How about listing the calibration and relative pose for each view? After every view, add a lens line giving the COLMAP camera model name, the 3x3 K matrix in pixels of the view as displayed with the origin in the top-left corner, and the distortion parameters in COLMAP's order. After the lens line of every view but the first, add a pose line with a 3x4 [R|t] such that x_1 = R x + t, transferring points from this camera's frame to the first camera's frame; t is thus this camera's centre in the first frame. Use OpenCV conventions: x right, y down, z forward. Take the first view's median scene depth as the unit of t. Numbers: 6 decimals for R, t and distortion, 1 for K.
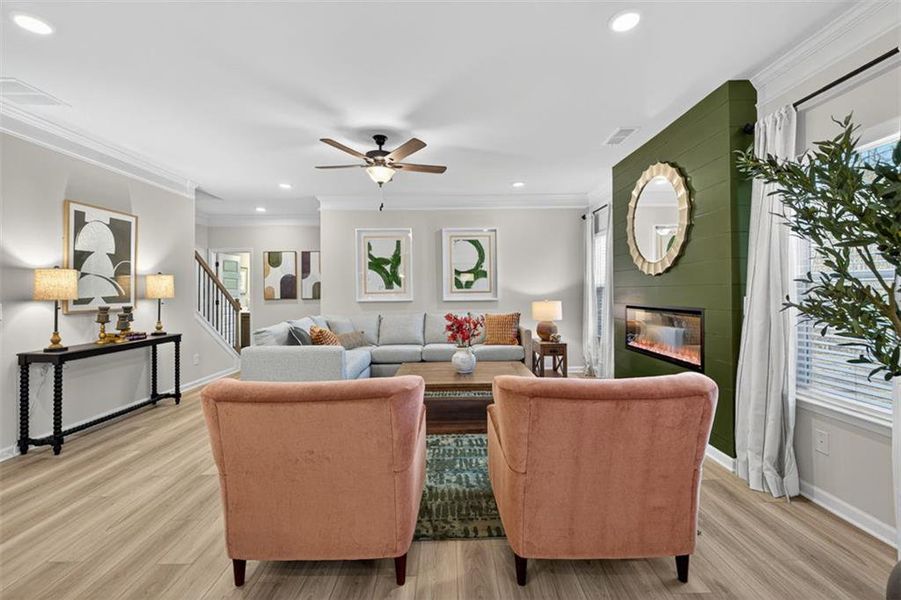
lens RADIAL K [[377.4, 0, 450.1], [0, 377.4, 290.6], [0, 0, 1]] dist [0.006594, -0.000521]
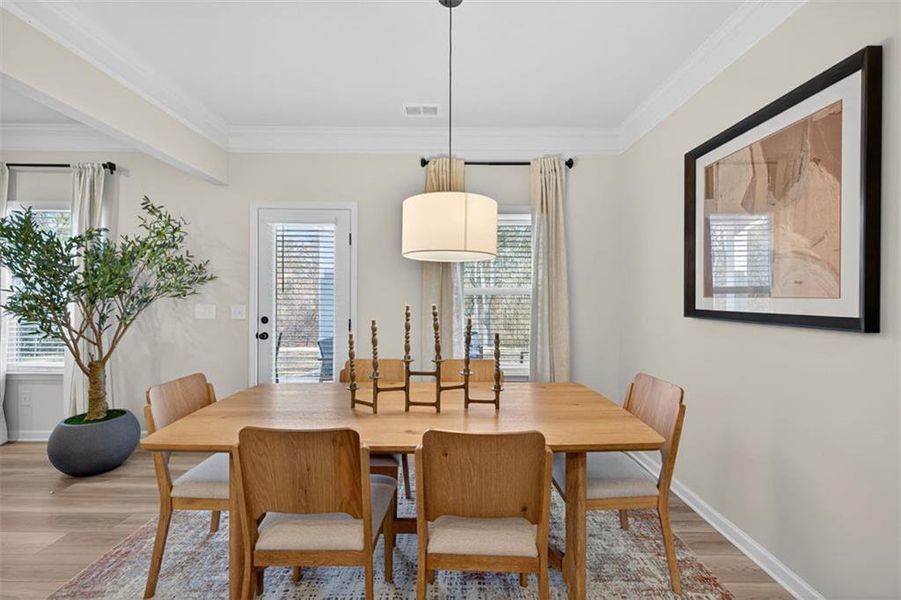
lens RADIAL K [[377.4, 0, 451.5], [0, 377.4, 298.6], [0, 0, 1]] dist [0.006594, -0.000521]
pose [[-0.001362, 0.003438, 0.999993, -0.297721], [-0.009063, 0.999953, -0.003450, -0.001736], [-0.999958, -0.009067, -0.001331, -0.383115]]
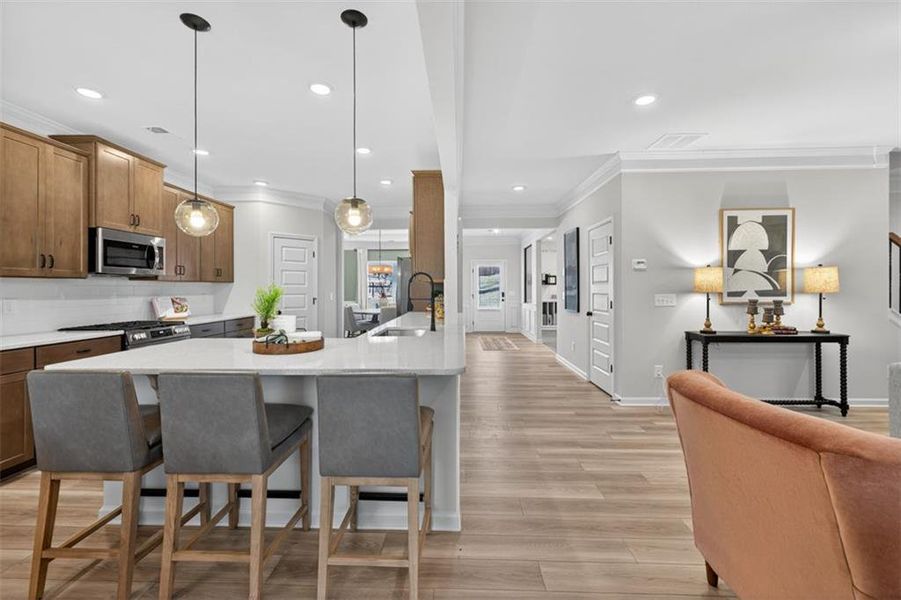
lens RADIAL K [[377.4, 0, 448.0], [0, 377.4, 288.7], [0, 0, 1]] dist [0.006594, -0.000521]
pose [[-0.037174, 0.006492, -0.999288, 0.196592], [0.005257, 0.999966, 0.006301, 0.000309], [0.999295, -0.005019, -0.037207, 0.159754]]
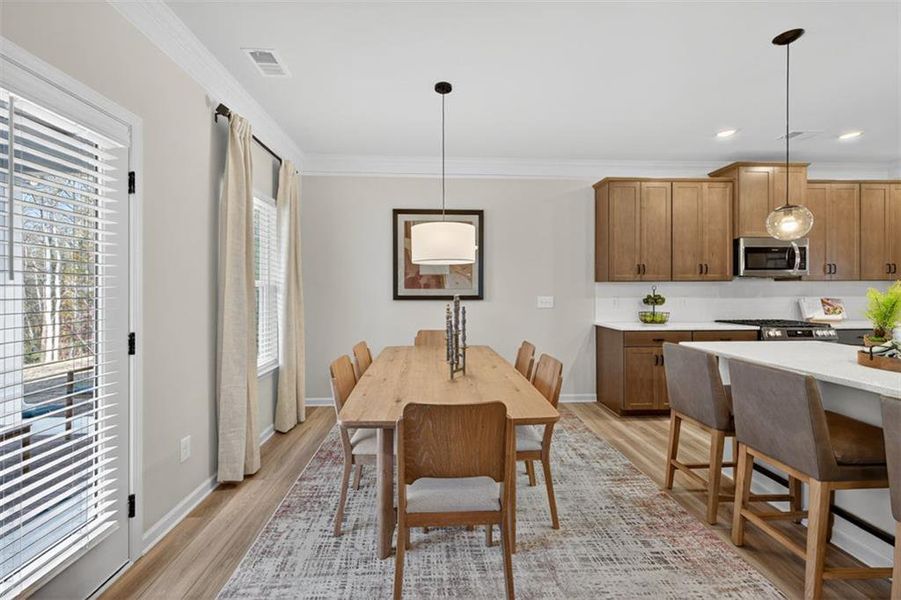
lens RADIAL K [[377.4, 0, 448.8], [0, 377.4, 287.5], [0, 0, 1]] dist [0.006594, -0.000521]
pose [[-0.998765, 0.009918, -0.048682, 0.204961], [0.010340, 0.999911, -0.008406, -0.002924], [0.048594, -0.008899, -0.998779, 0.323142]]
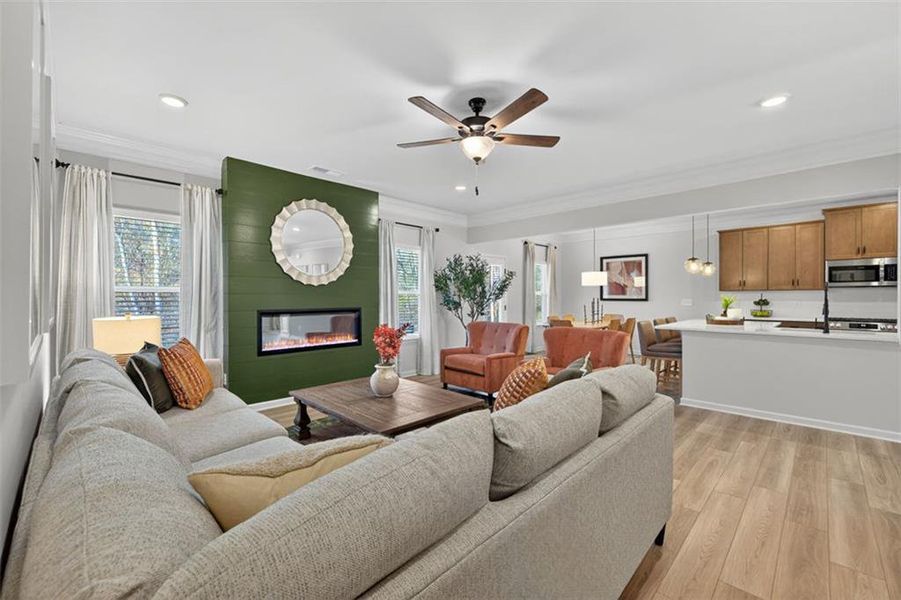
lens RADIAL K [[377.4, 0, 450.7], [0, 377.4, 298.7], [0, 0, 1]] dist [0.006594, -0.000521]
pose [[-0.710421, 0.002673, 0.703772, -0.649204], [0.004909, 0.999987, 0.001157, 0.004800], [-0.703760, 0.004277, -0.710425, 1.490338]]
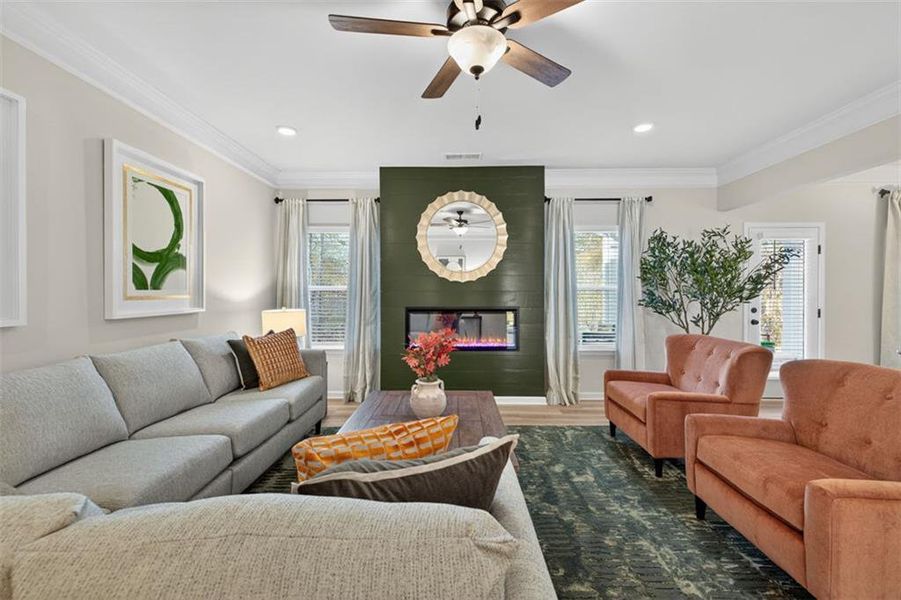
lens RADIAL K [[377.4, 0, 451.0], [0, 377.4, 295.3], [0, 0, 1]] dist [0.006594, -0.000521]
pose [[0.026827, 0.000800, 0.999640, -0.623007], [0.000127, 1.000000, -0.000803, 0.002328], [-0.999640, 0.000149, 0.026827, 0.939540]]
